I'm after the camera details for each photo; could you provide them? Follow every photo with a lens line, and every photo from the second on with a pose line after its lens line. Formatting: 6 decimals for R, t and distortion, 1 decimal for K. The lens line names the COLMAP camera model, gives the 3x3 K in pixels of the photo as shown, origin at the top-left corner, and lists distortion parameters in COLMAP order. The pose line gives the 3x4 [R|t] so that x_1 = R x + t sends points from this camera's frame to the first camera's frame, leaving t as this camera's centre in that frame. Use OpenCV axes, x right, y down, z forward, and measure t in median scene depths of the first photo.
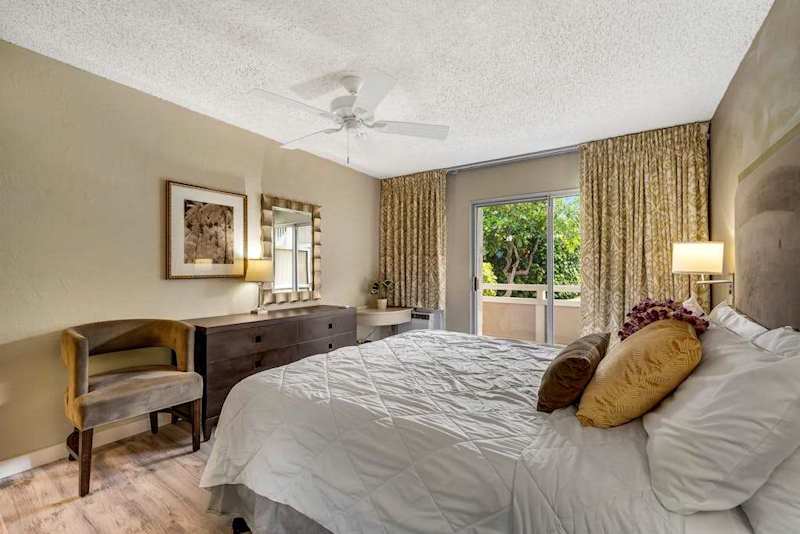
lens RADIAL K [[353.4, 0, 403.4], [0, 353.4, 270.6], [0, 0, 1]] dist [0.014657, -0.000074]
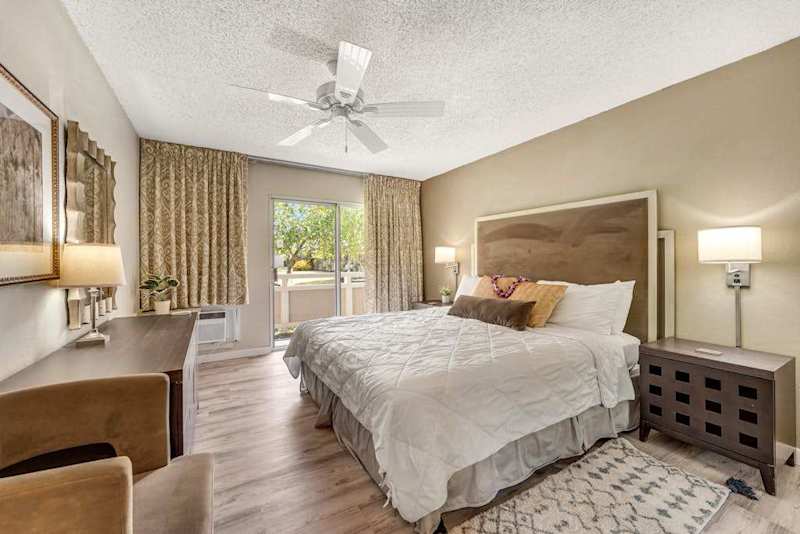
lens RADIAL K [[311.5, 0, 400.8], [0, 311.5, 266.0], [0, 0, 1]] dist [0.002968, 0.000298]
pose [[0.431928, -0.019147, 0.901705, -0.590321], [0.005563, 0.999812, 0.018565, -0.004380], [-0.901891, -0.003002, 0.431953, 0.337689]]
